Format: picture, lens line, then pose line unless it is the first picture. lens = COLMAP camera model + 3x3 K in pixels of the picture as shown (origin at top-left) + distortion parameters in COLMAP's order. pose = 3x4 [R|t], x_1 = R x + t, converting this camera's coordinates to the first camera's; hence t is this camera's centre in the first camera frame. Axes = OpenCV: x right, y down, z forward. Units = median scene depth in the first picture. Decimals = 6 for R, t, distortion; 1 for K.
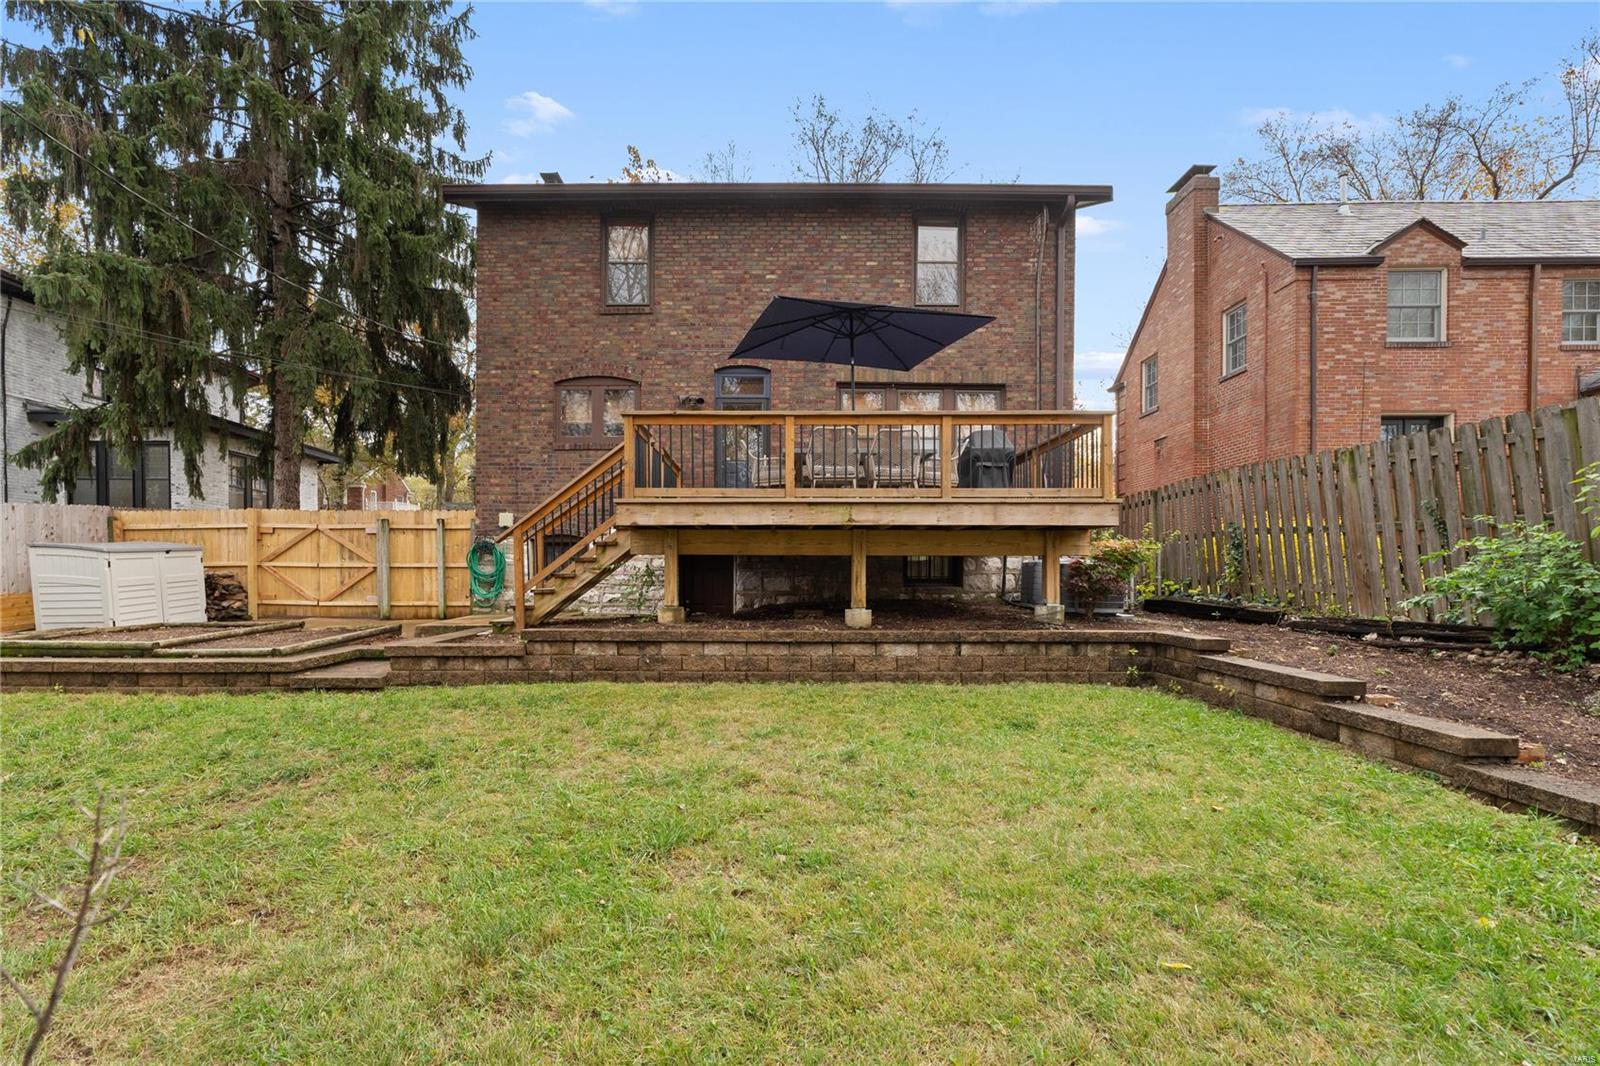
lens RADIAL K [[718.6, 0, 763.7], [0, 718.6, 577.9], [0, 0, 1]] dist [-0.008656, -0.000364]
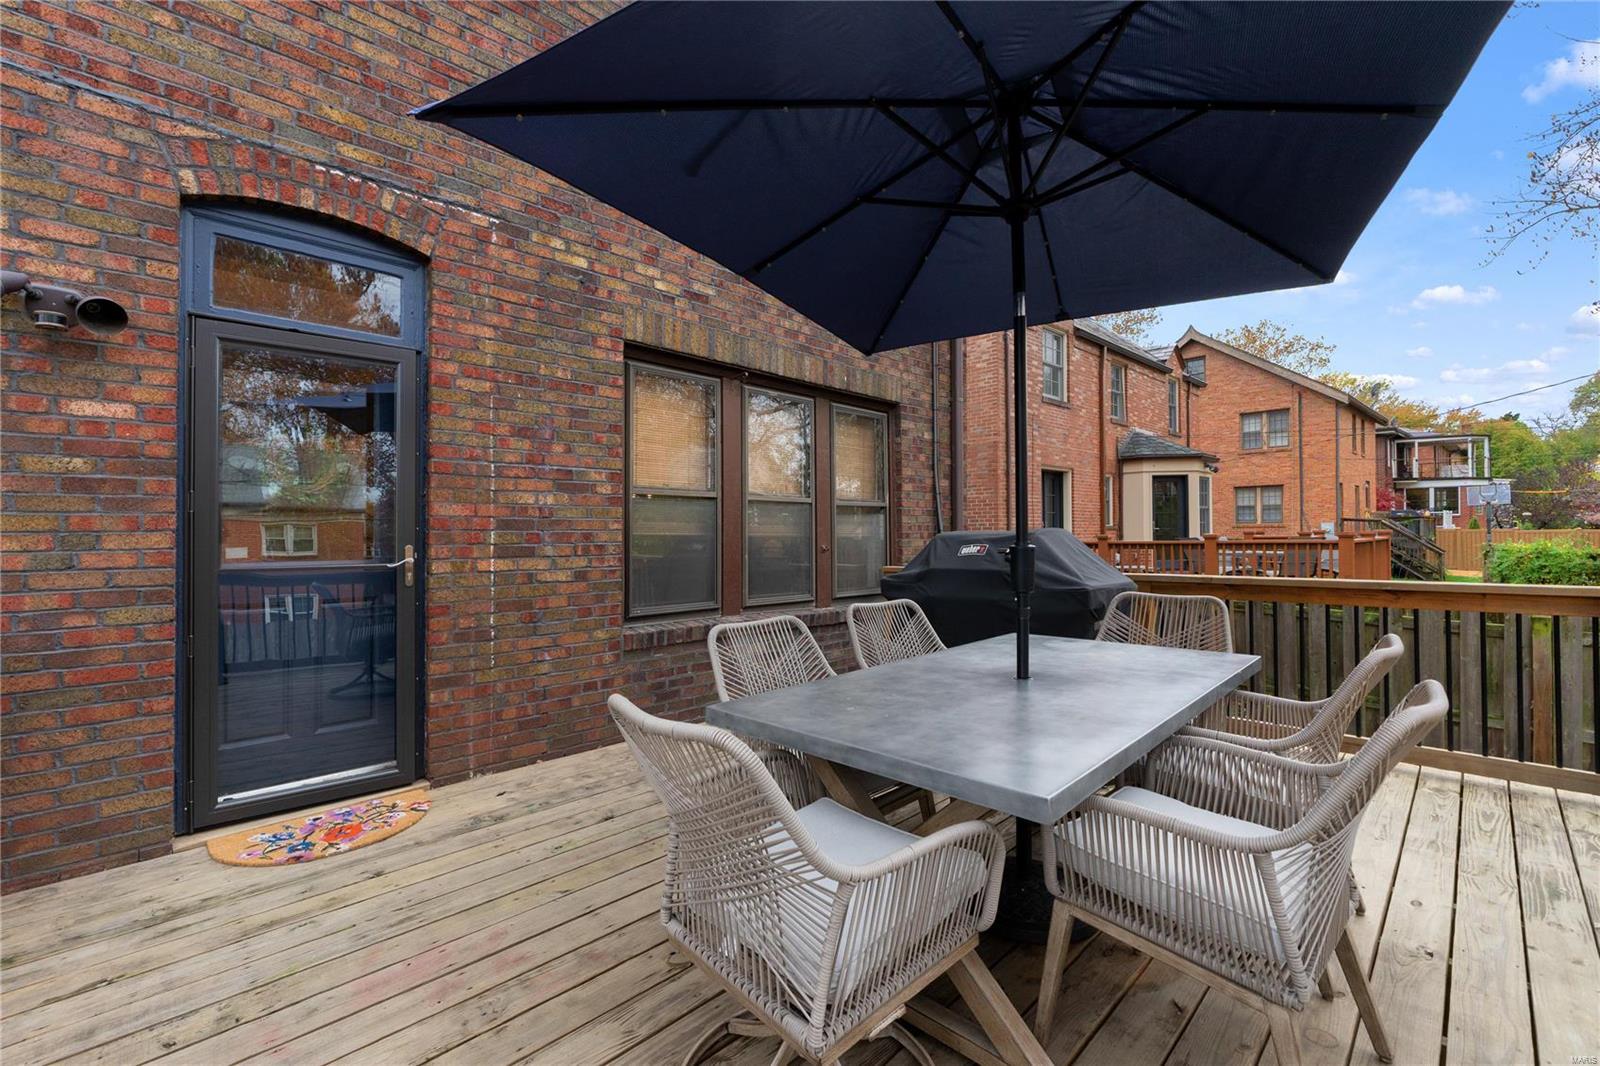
lens RADIAL K [[693.3, 0, 804.5], [0, 693.3, 530.9], [0, 0, 1]] dist [-0.008405, -0.000258]
pose [[0.685692, -0.010530, 0.727816, -0.087710], [0.017179, 0.999851, -0.001719, -0.175296], [-0.727689, 0.013682, 0.685771, 0.698494]]
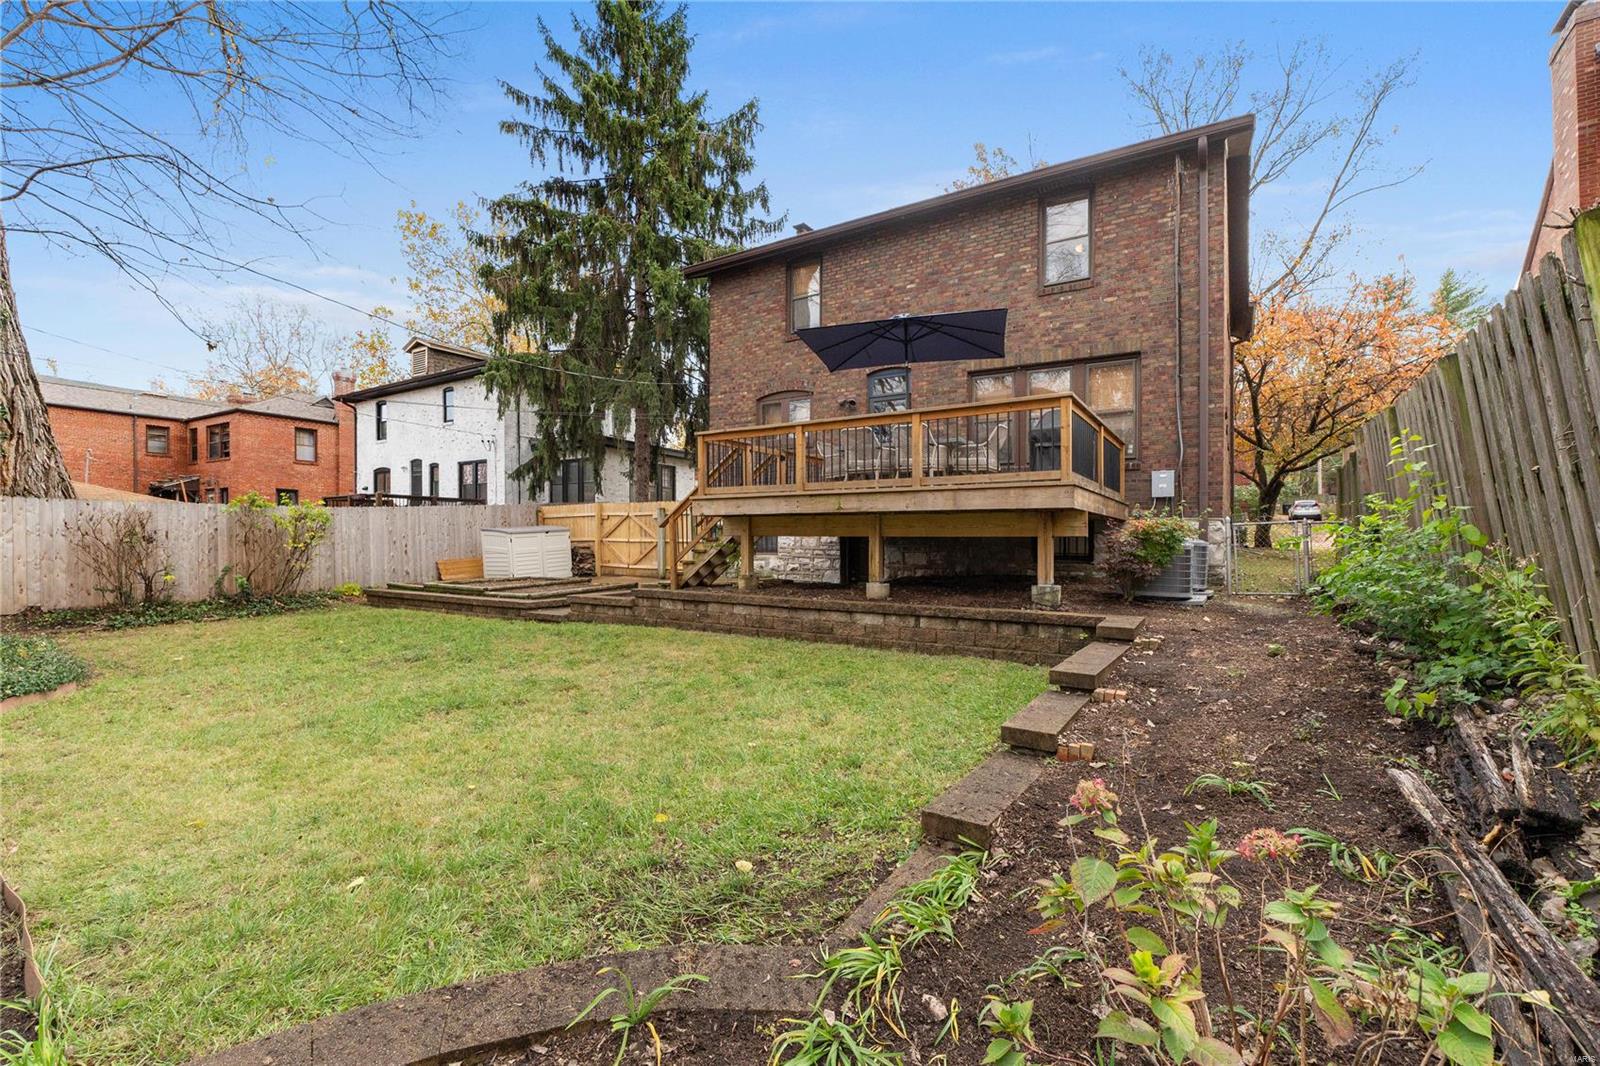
lens RADIAL K [[693.3, 0, 804.5], [0, 693.3, 530.9], [0, 0, 1]] dist [-0.008405, -0.000258]
pose [[0.844468, -0.004926, -0.535583, 0.451421], [-0.005596, 0.999822, -0.018018, -0.013897], [0.535577, 0.018213, 0.844290, -0.003682]]
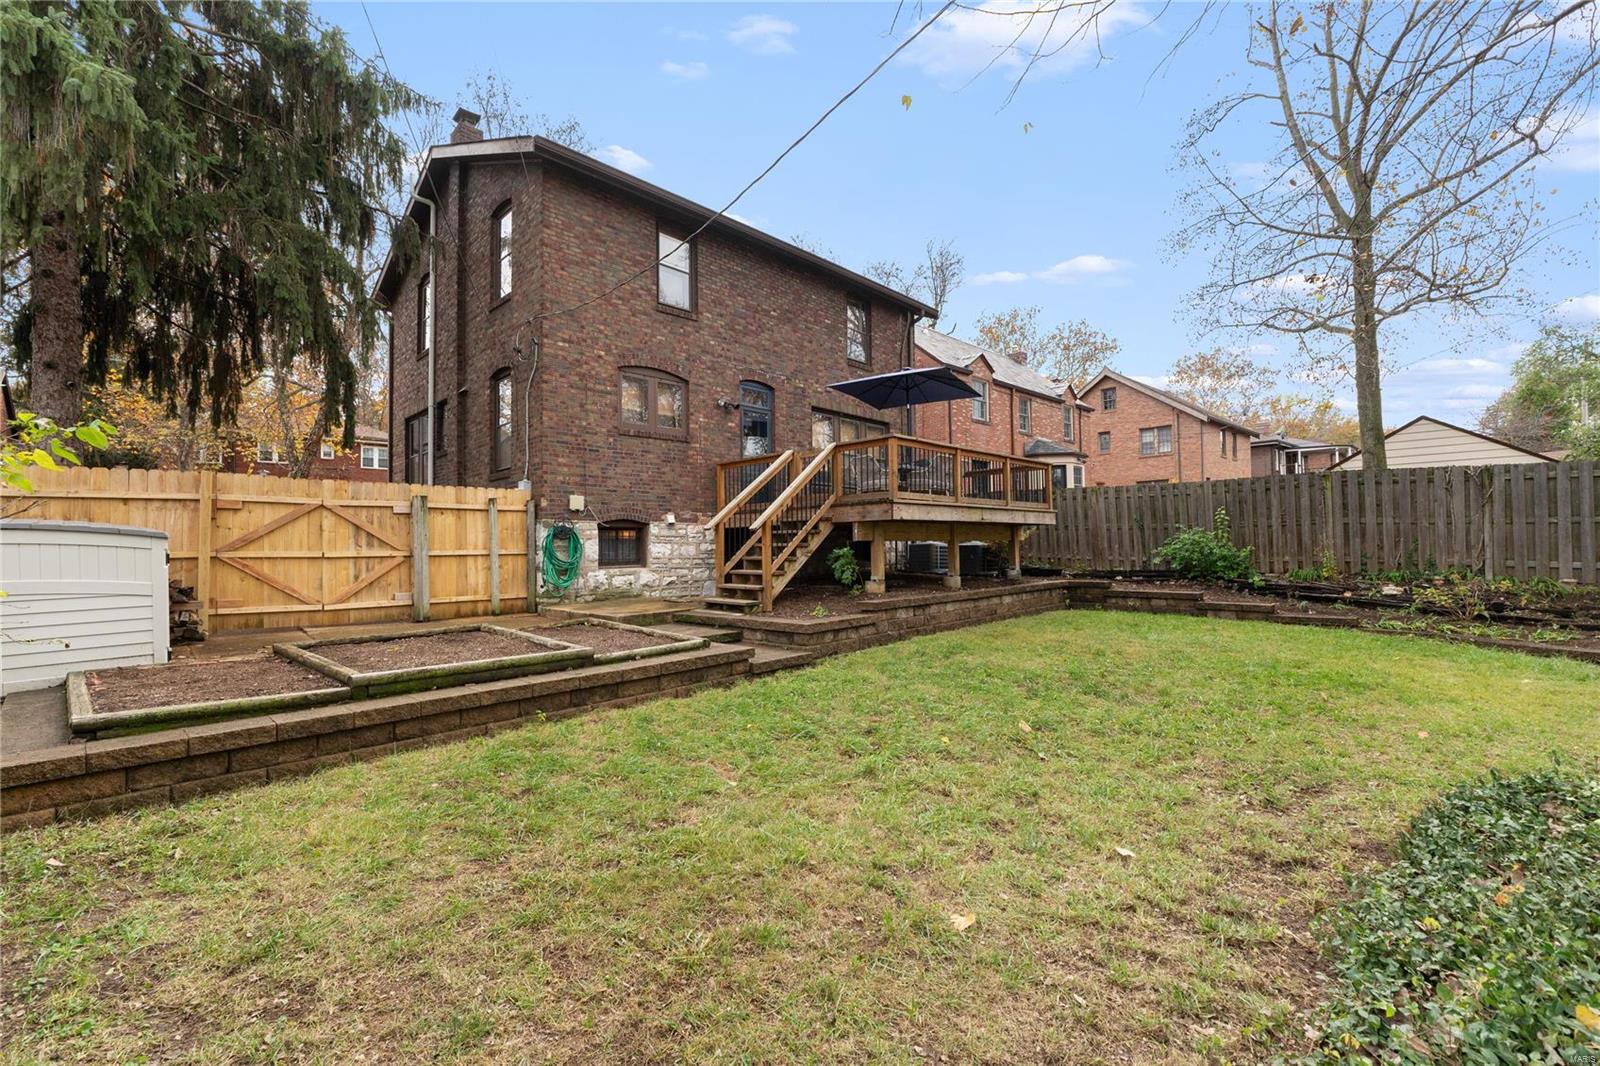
lens RADIAL K [[693.3, 0, 804.5], [0, 693.3, 530.9], [0, 0, 1]] dist [-0.008405, -0.000258]
pose [[0.683041, 0.006080, 0.730354, -0.820774], [0.020979, 0.999389, -0.027939, -0.012631], [-0.730078, 0.034406, 0.682497, 0.163336]]
